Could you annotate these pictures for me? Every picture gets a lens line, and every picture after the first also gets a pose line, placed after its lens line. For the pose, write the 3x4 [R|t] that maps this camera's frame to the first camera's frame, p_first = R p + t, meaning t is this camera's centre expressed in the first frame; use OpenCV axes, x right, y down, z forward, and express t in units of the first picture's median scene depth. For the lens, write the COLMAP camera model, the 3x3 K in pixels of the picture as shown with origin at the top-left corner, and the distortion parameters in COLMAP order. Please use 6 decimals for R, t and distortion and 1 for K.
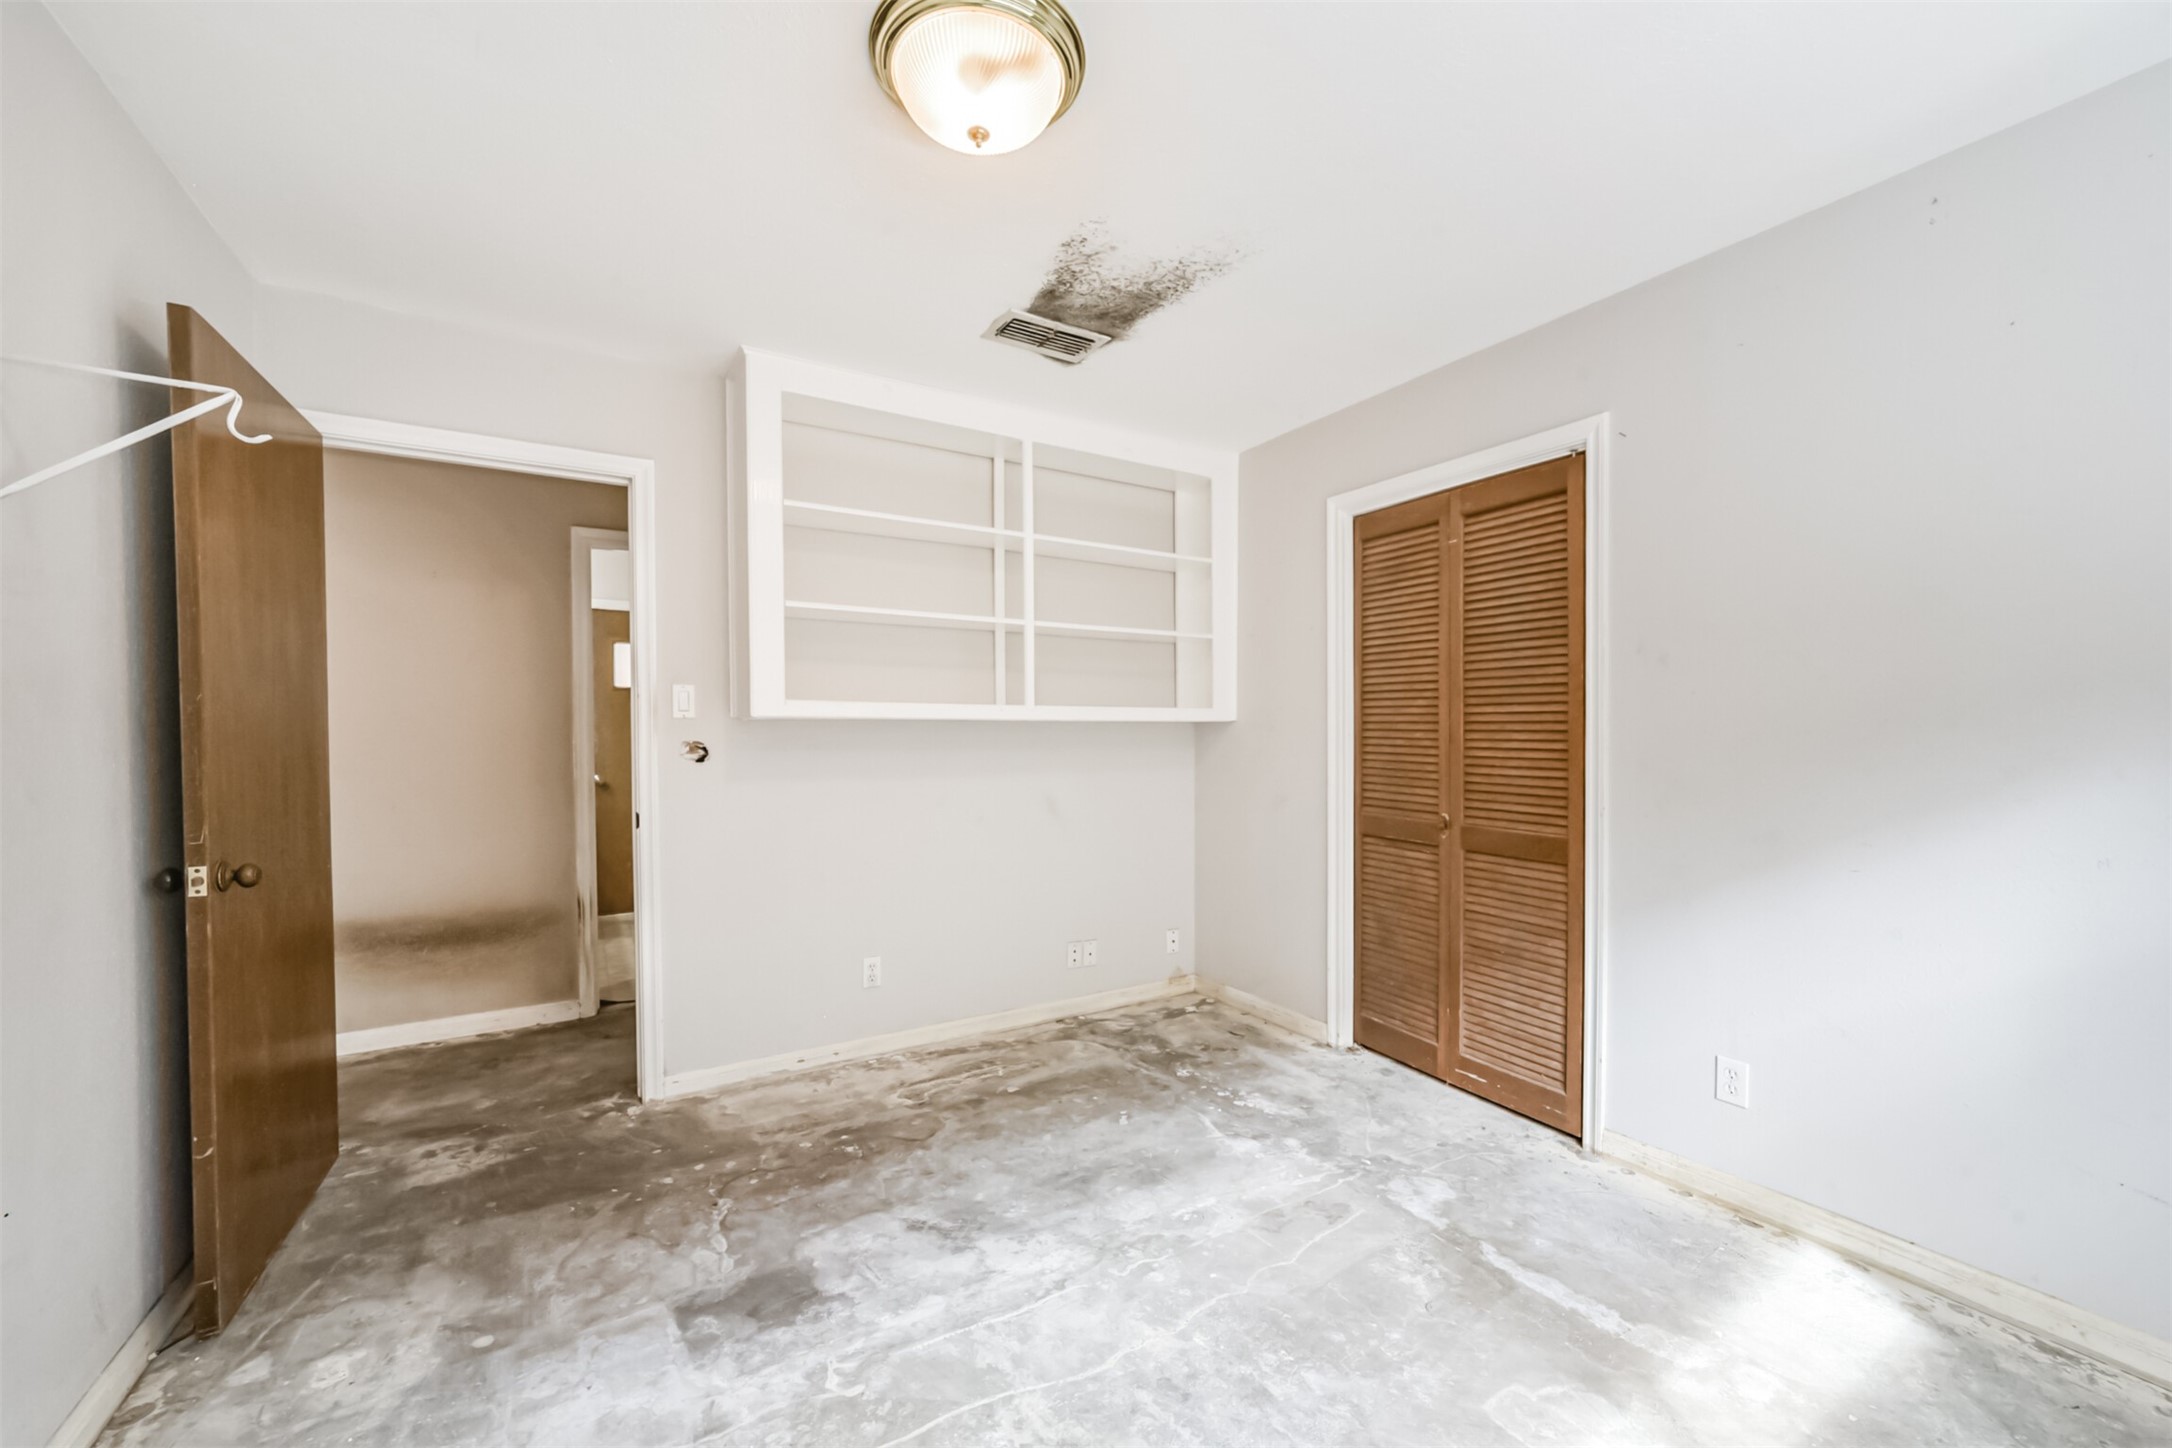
lens RADIAL K [[833.6, 0, 1093.8], [0, 833.6, 735.5], [0, 0, 1]] dist [0.002504, 0.000970]
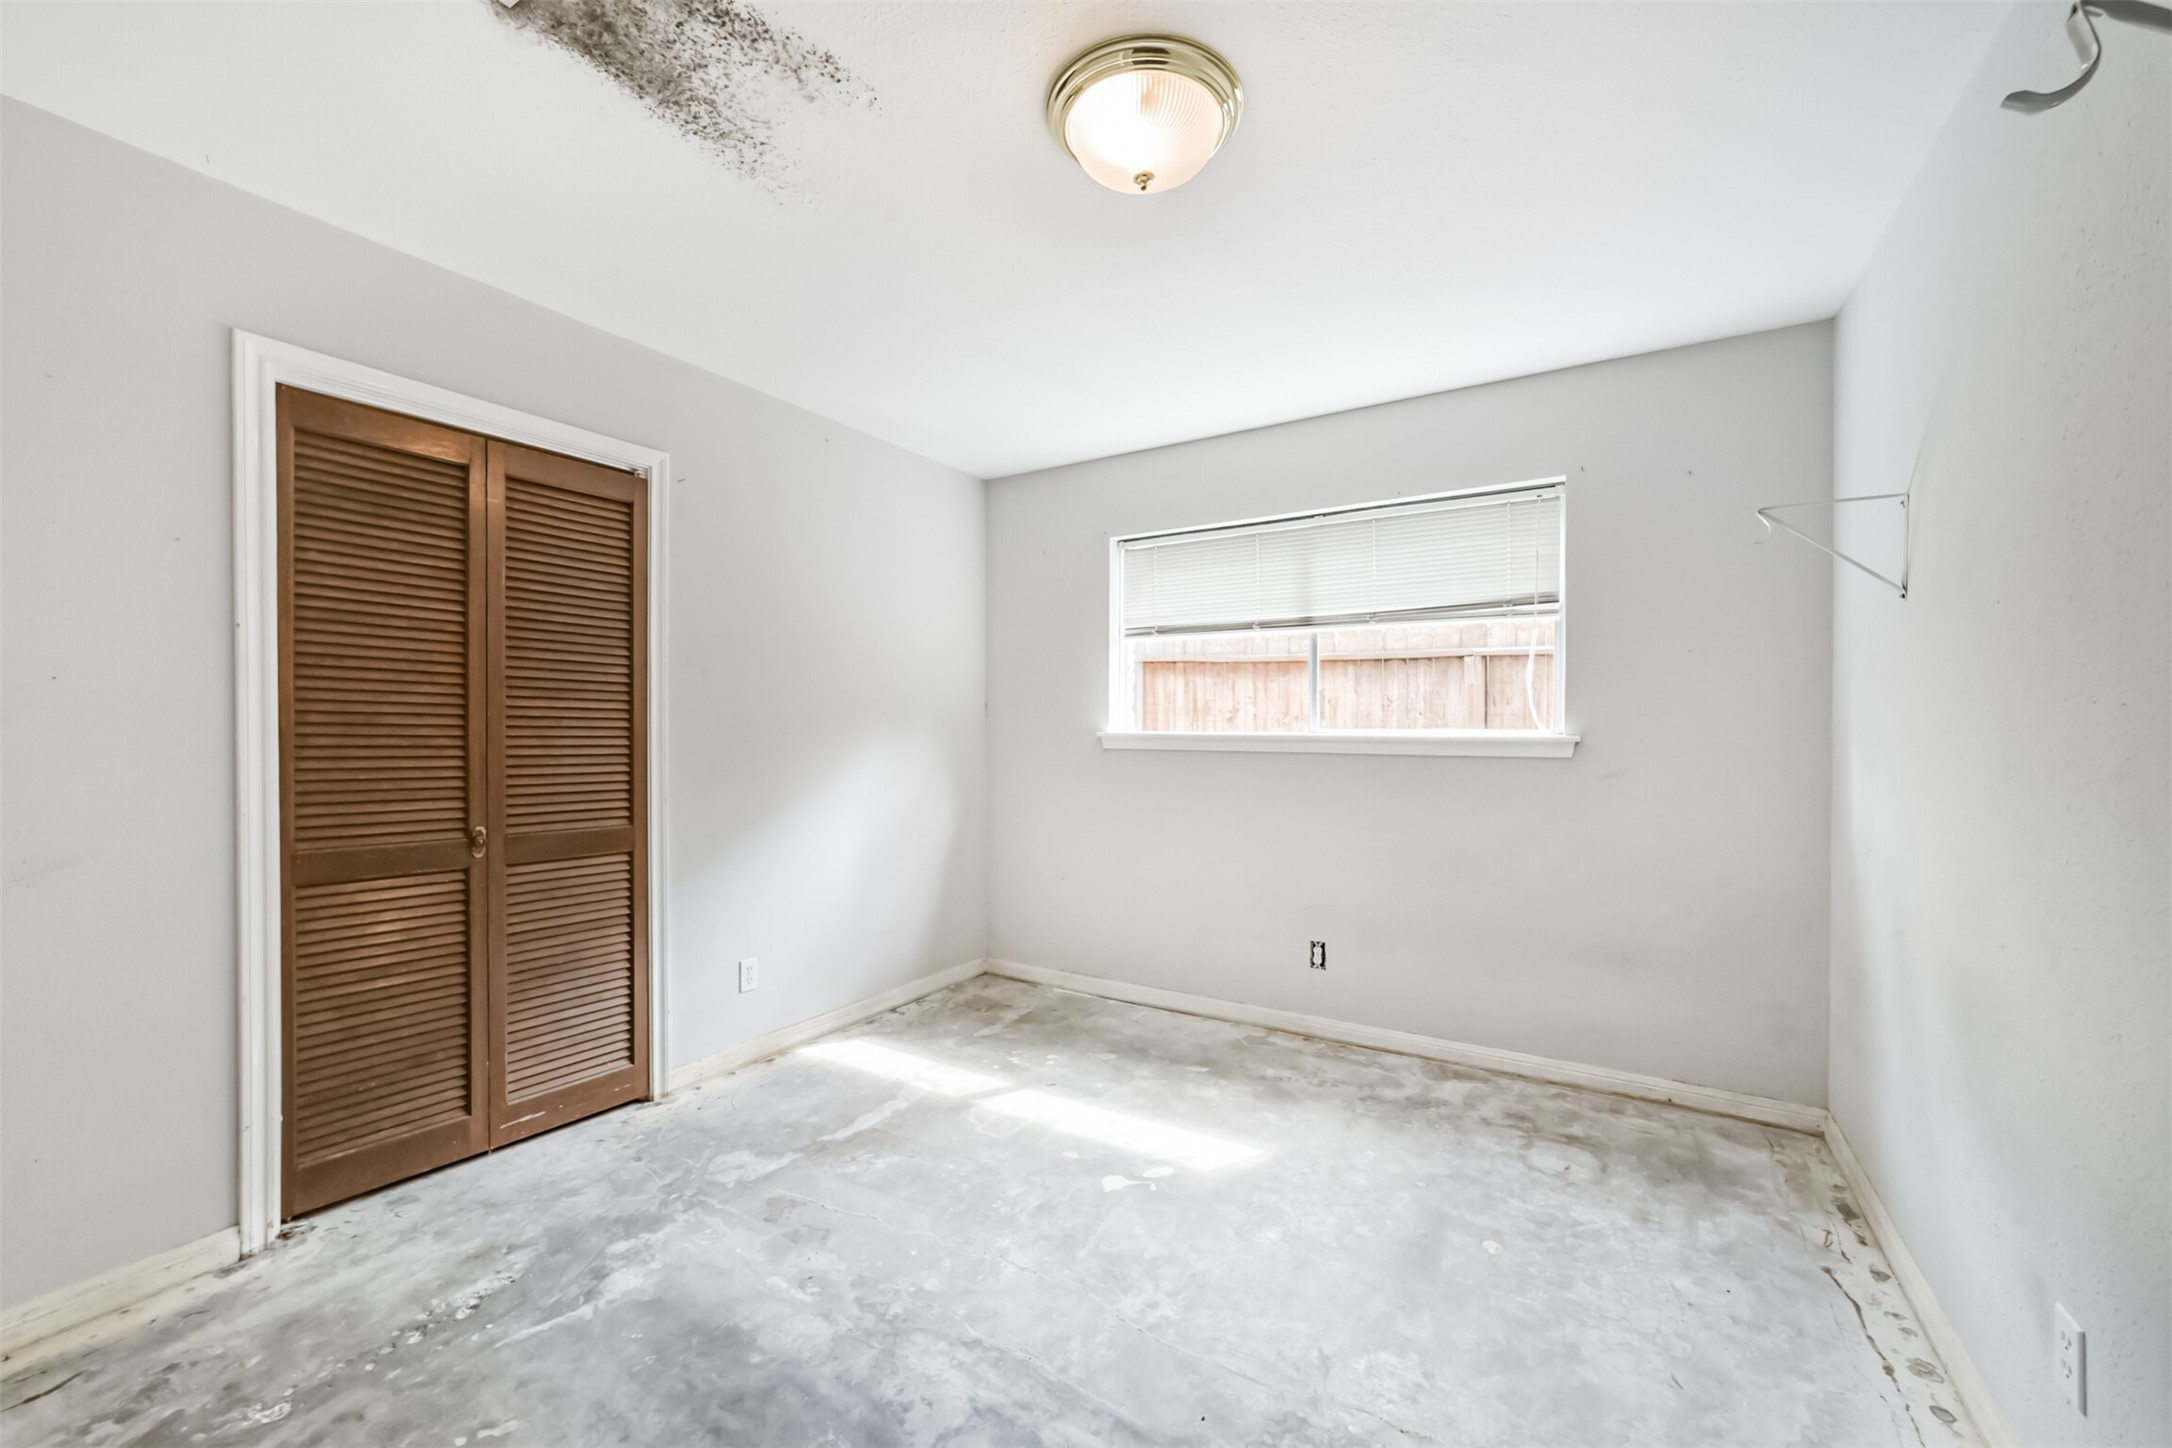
lens RADIAL K [[833.6, 0, 1089.6], [0, 833.6, 728.5], [0, 0, 1]] dist [0.002504, 0.000970]
pose [[-0.425090, 0.006854, 0.905125, -0.670068], [0.001958, 0.999976, -0.006652, 0.004259], [-0.905149, -0.001055, -0.425093, 0.936986]]
